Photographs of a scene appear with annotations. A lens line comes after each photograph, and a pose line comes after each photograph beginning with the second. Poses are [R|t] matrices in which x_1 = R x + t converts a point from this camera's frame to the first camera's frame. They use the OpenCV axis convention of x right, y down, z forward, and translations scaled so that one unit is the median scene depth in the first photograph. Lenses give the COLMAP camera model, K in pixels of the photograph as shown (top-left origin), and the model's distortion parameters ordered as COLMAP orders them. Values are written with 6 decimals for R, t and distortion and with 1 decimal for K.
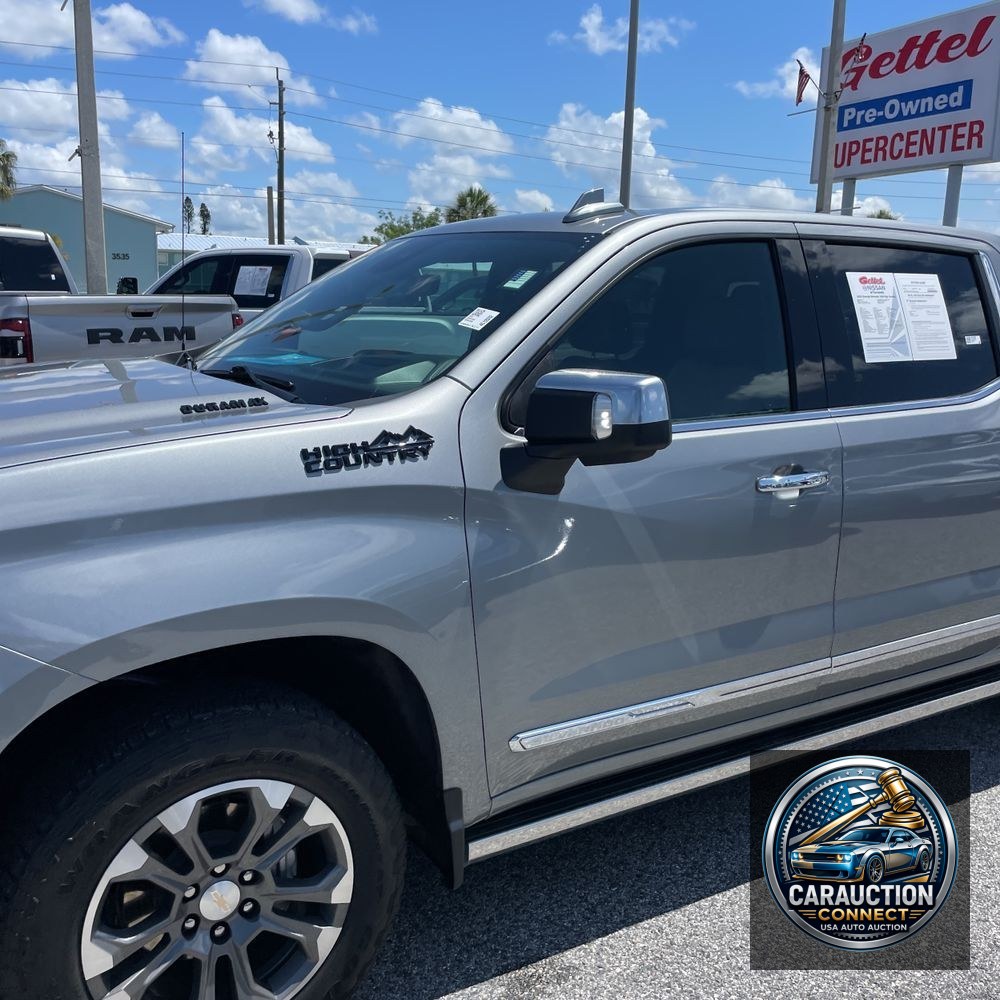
lens RADIAL K [[1014.0, 0, 499.7], [0, 1014.0, 476.6], [0, 0, 1]] dist [0.079451, -0.107221]
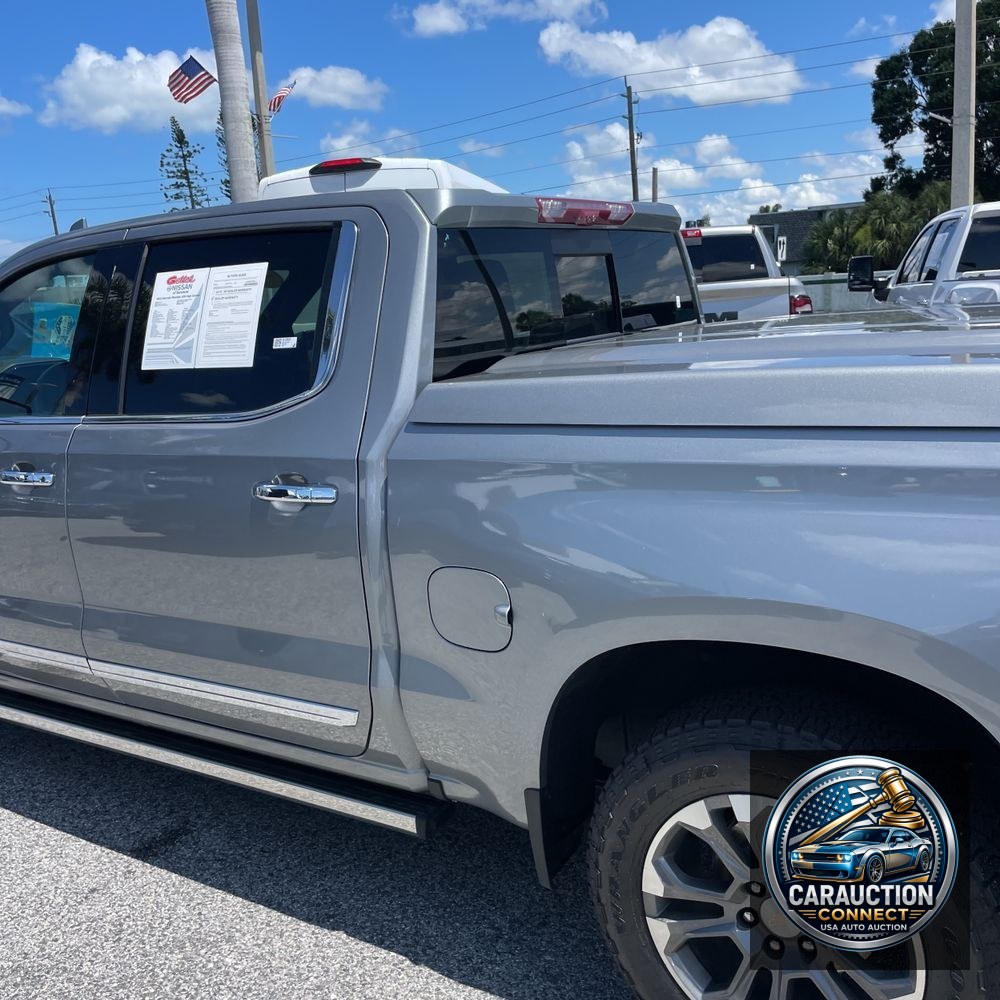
lens RADIAL K [[1021.4, 0, 515.6], [0, 1021.4, 480.7], [0, 0, 1]] dist [0.097348, -0.141088]
pose [[0.429525, 0.116844, -0.895464, 0.570724], [-0.088083, 0.992287, 0.087227, -0.051337], [0.898749, 0.041409, 0.436504, 0.373988]]
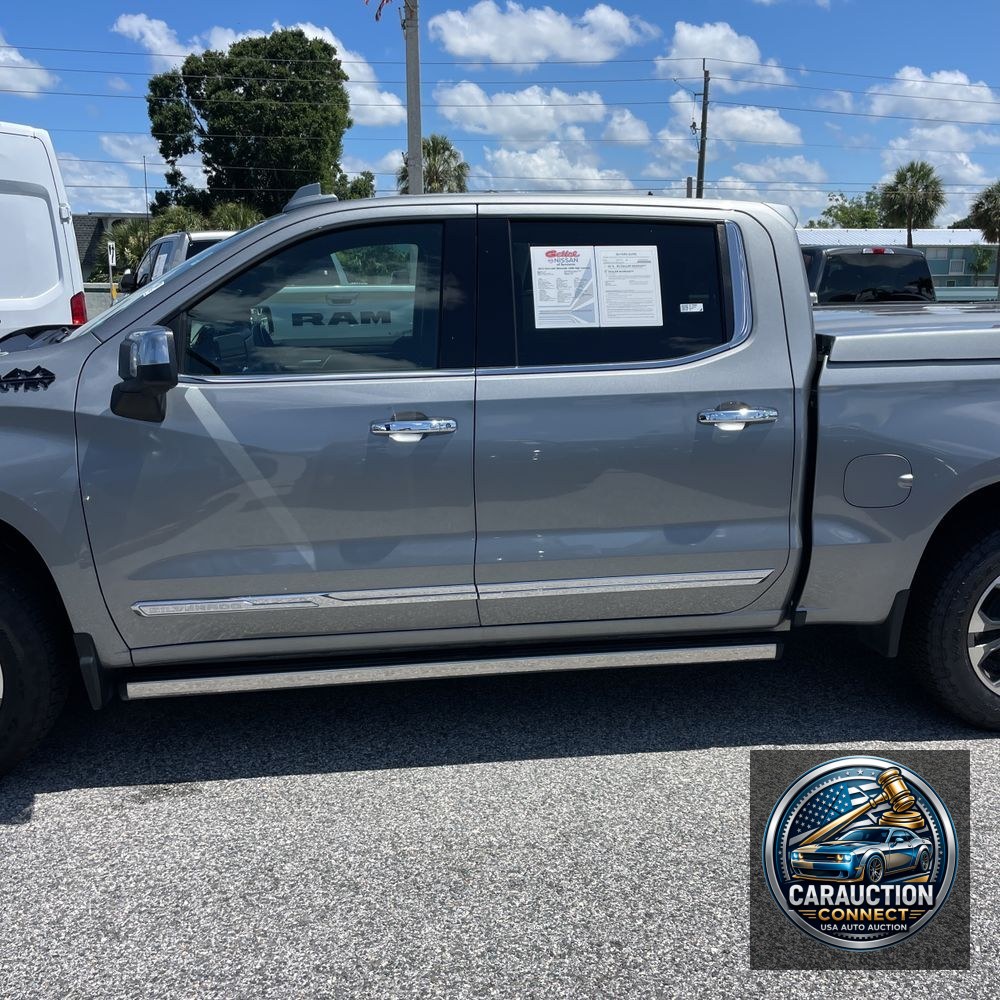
lens RADIAL K [[1019.5, 0, 521.8], [0, 1019.5, 492.4], [0, 0, 1]] dist [0.105380, -0.161523]
pose [[0.916901, 0.058893, -0.394746, 0.330753], [-0.049748, 0.998204, 0.033372, 0.012863], [0.396003, -0.010961, 0.918184, -0.013117]]
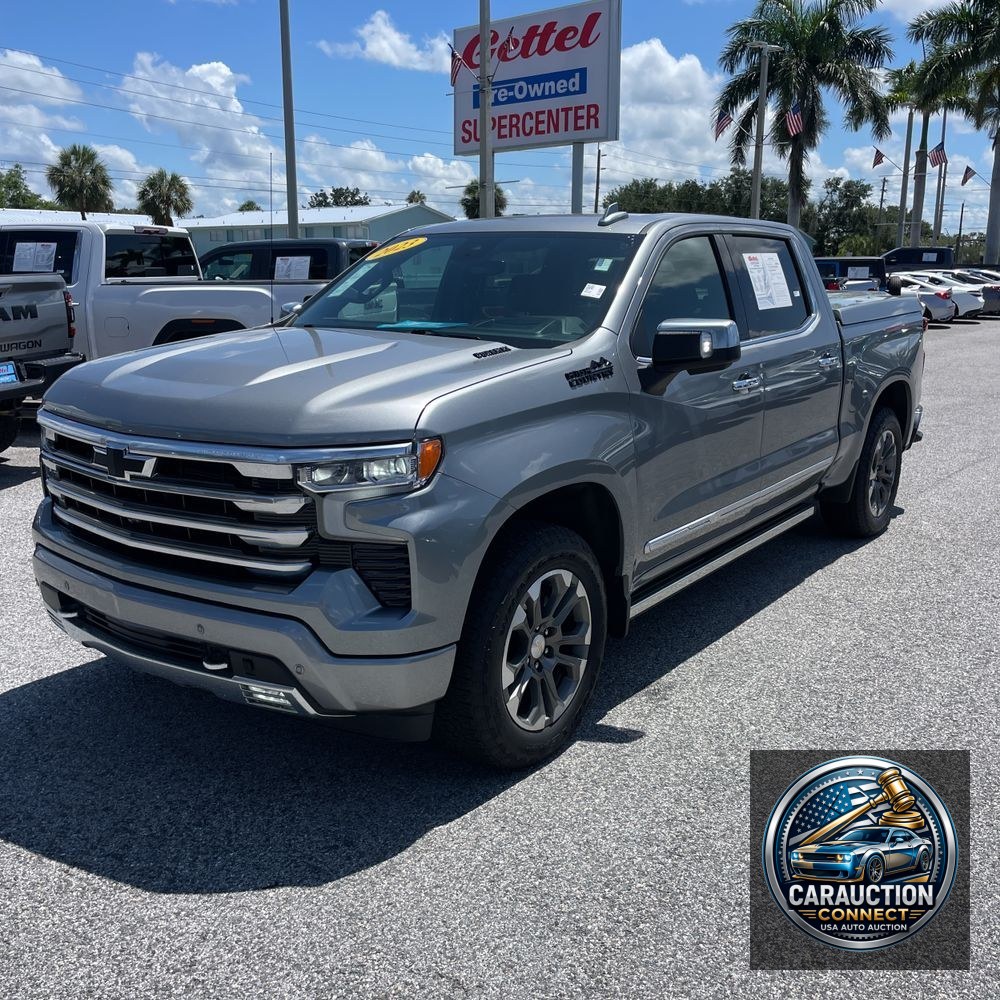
lens RADIAL K [[1014.0, 0, 499.7], [0, 1014.0, 476.6], [0, 0, 1]] dist [0.079451, -0.107221]
pose [[0.929293, -0.097848, 0.356147, -0.259873], [0.084901, 0.995040, 0.051845, 0.013421], [-0.359453, -0.017942, 0.932991, -0.150807]]
